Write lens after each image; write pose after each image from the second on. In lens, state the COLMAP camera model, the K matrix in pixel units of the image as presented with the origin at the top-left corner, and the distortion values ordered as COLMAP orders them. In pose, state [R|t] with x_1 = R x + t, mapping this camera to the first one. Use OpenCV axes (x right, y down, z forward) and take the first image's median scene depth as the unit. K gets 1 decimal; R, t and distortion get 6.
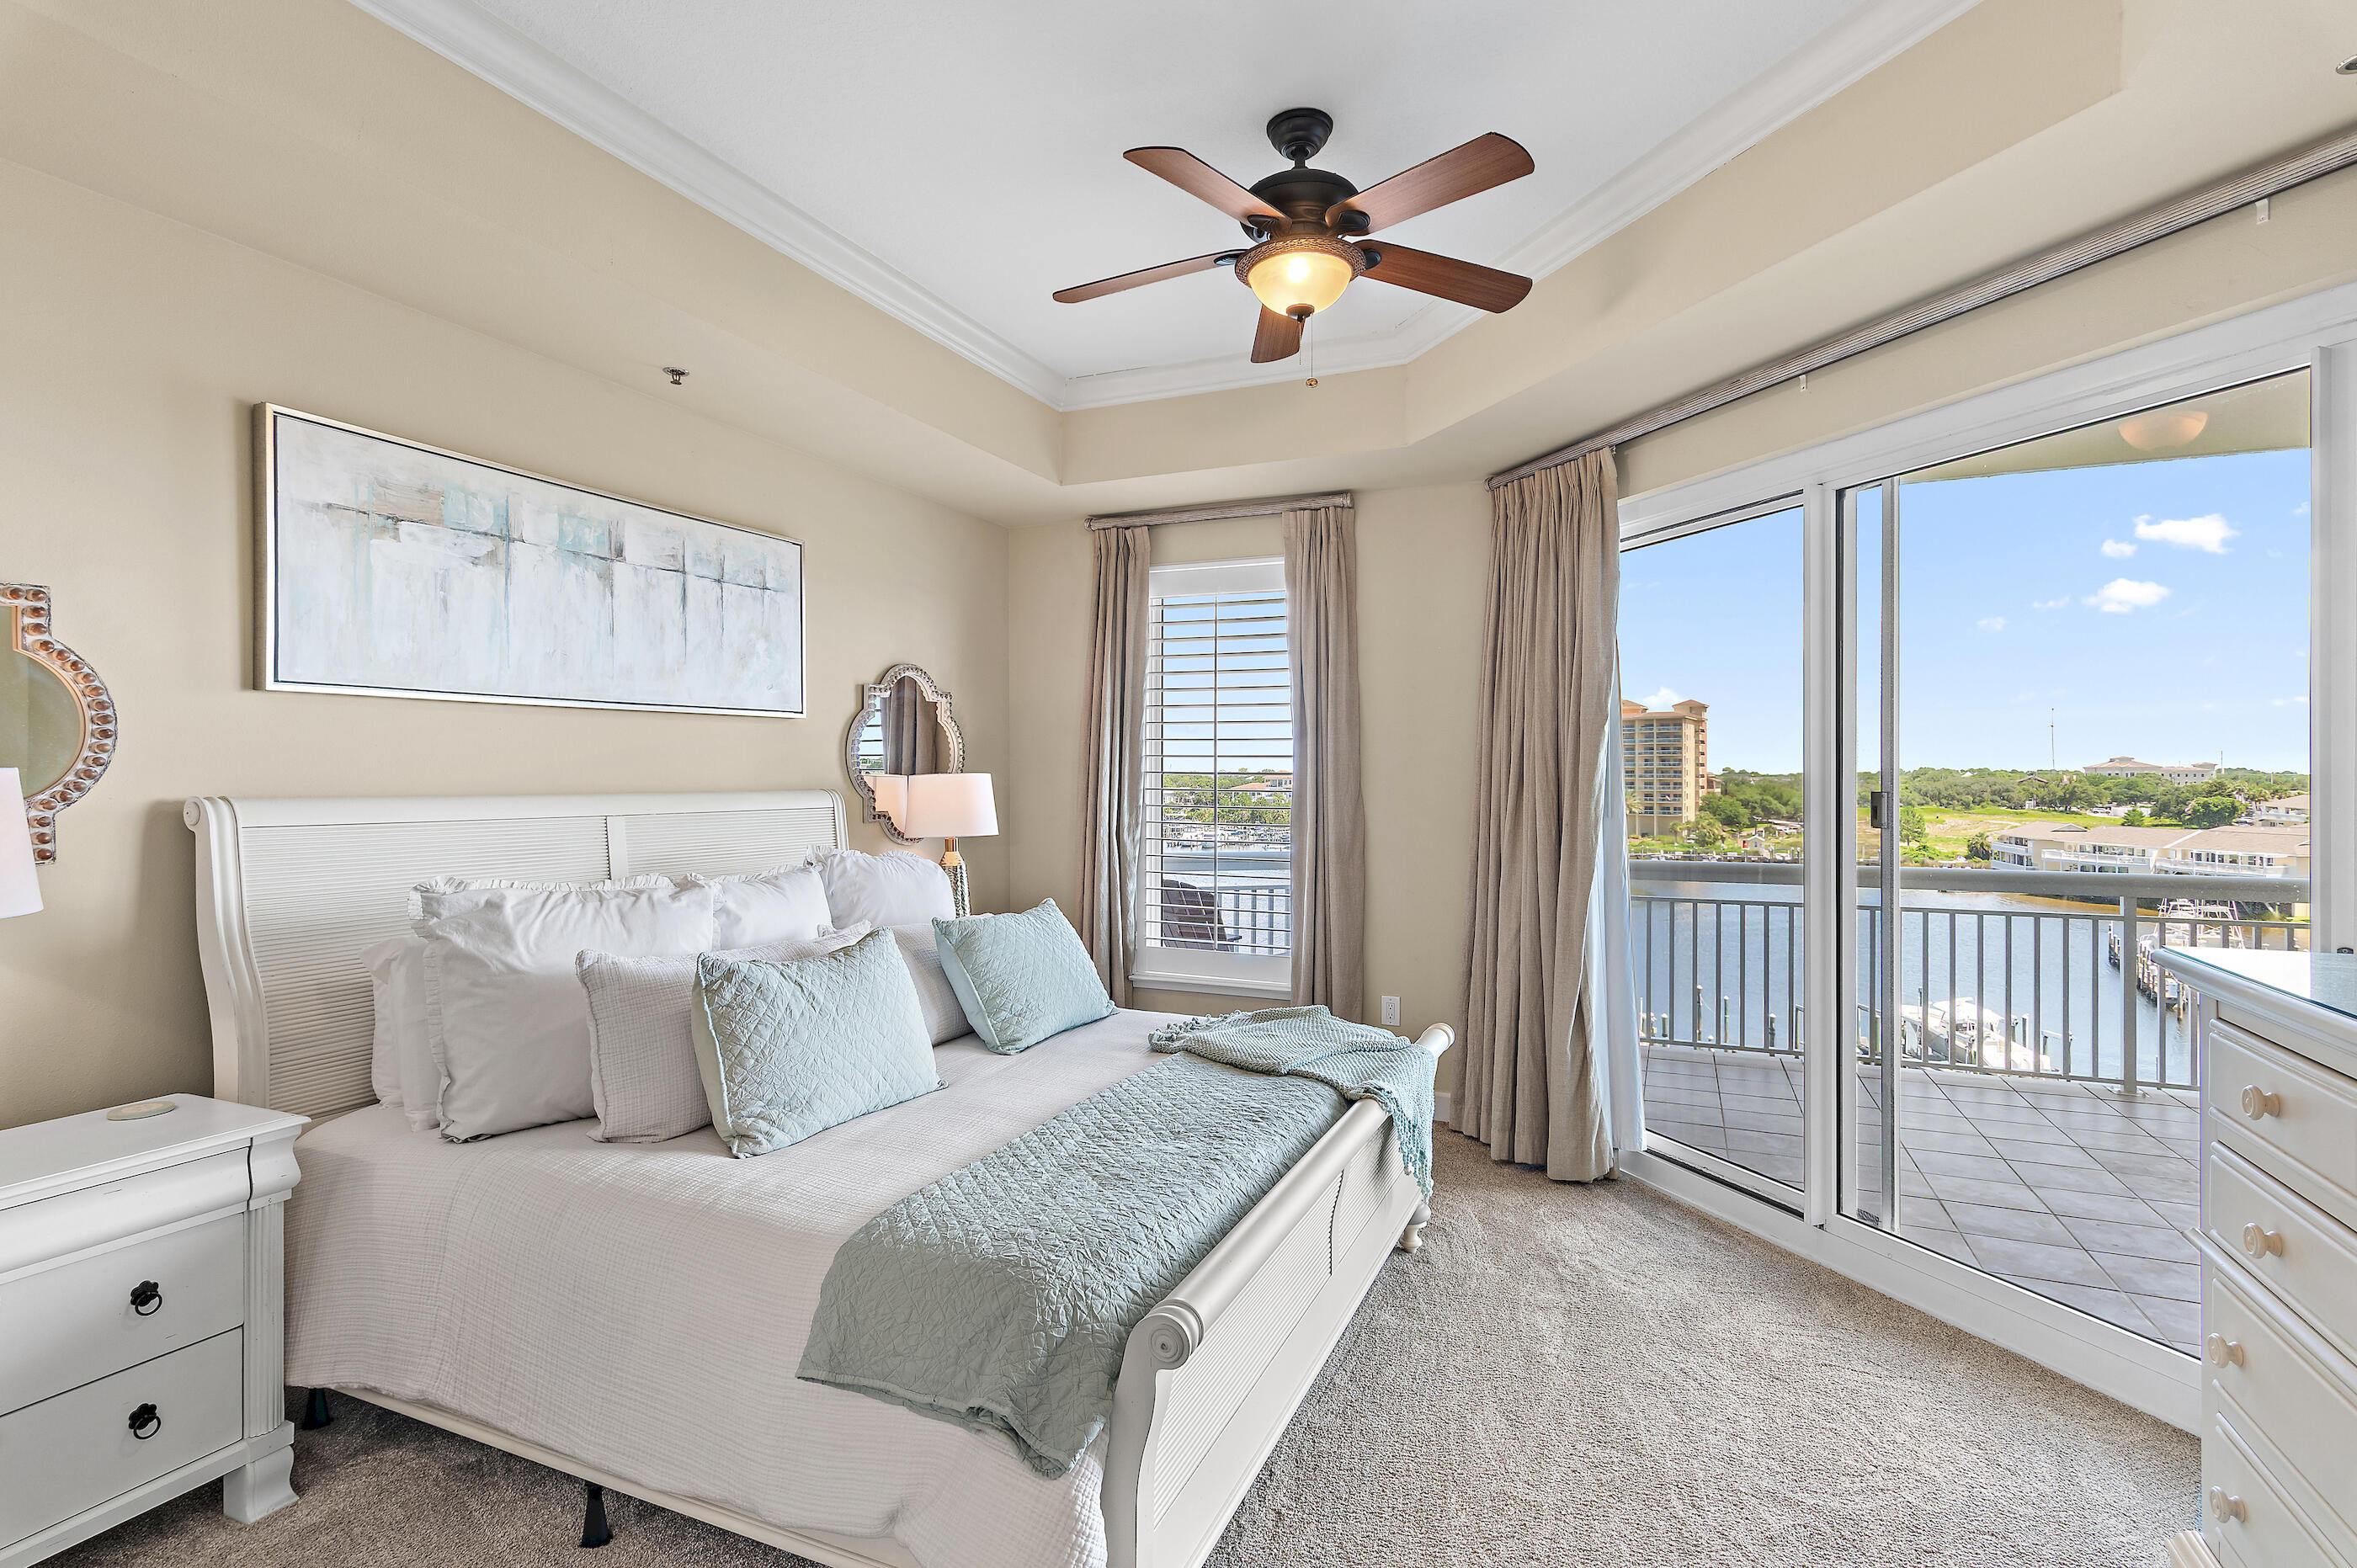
lens RADIAL K [[1159.2, 0, 1180.8], [0, 1159.2, 772.7], [0, 0, 1]] dist [0.003611, -0.001486]
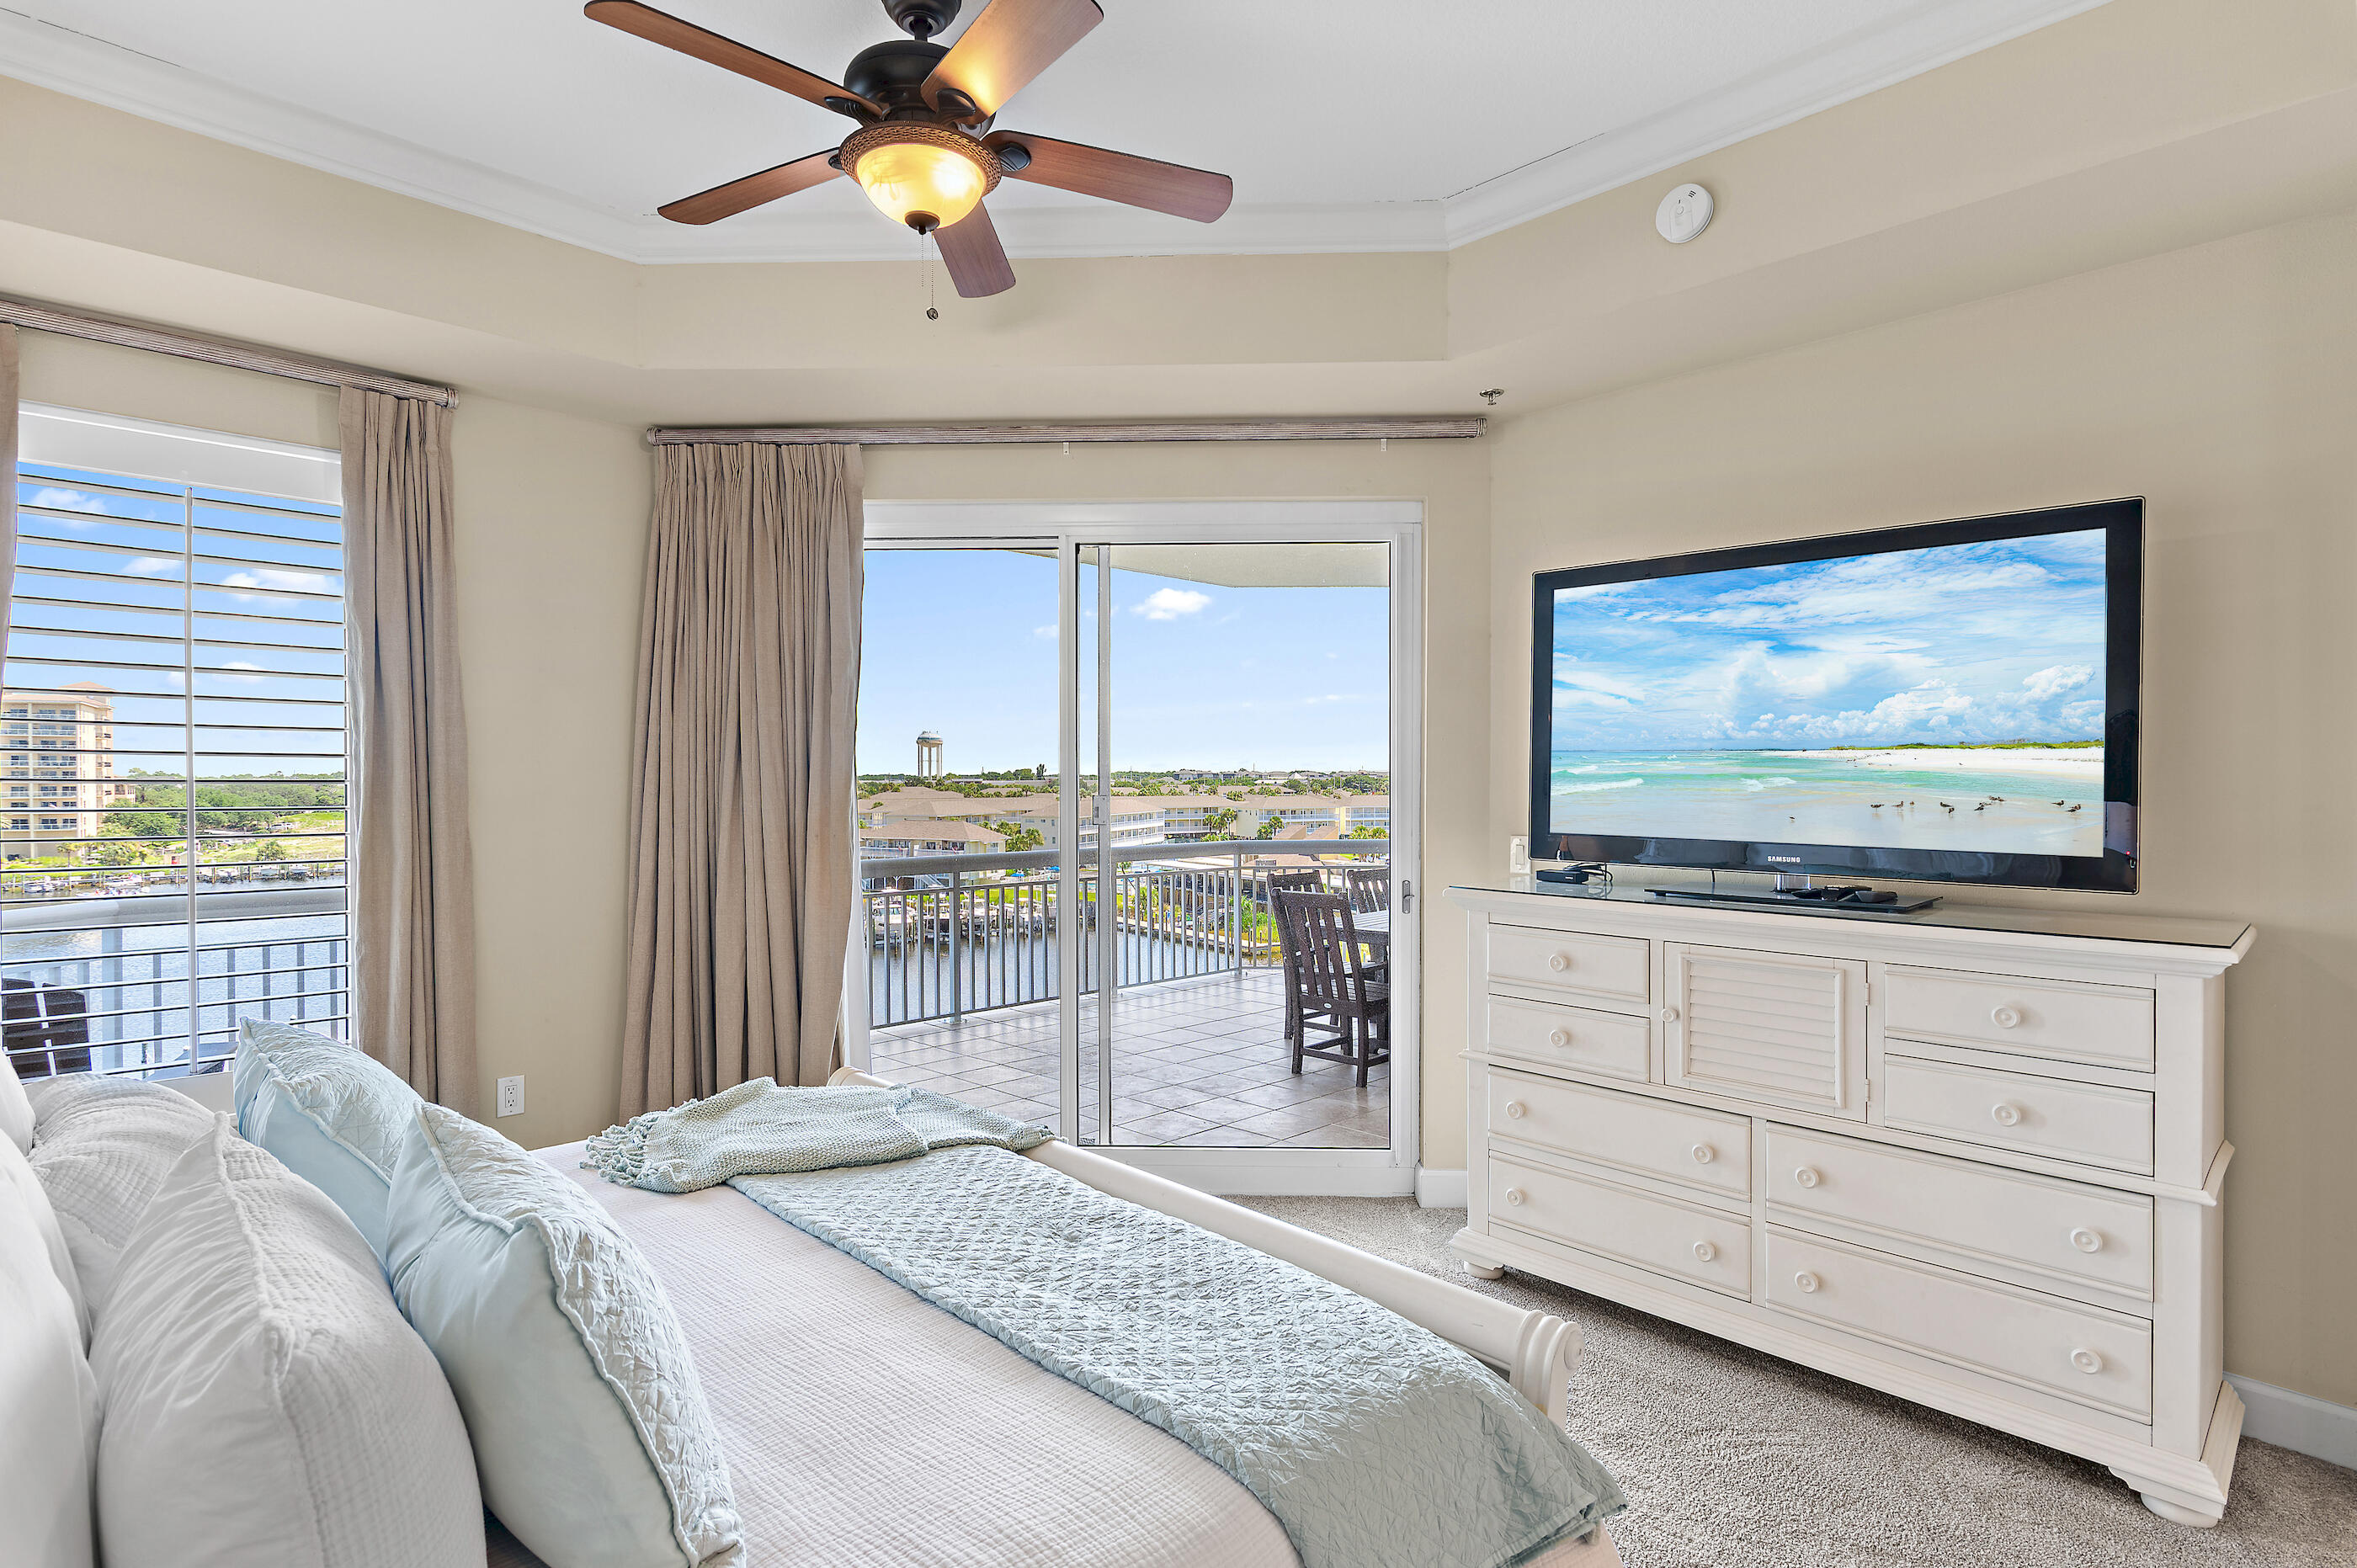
lens RADIAL K [[1159.2, 0, 1203.4], [0, 1159.2, 788.6], [0, 0, 1]] dist [0.003611, -0.001486]
pose [[0.367879, -0.009461, 0.929826, -0.345418], [-0.001692, 0.999940, 0.010844, -0.003300], [-0.929872, -0.005562, 0.367841, 0.299124]]
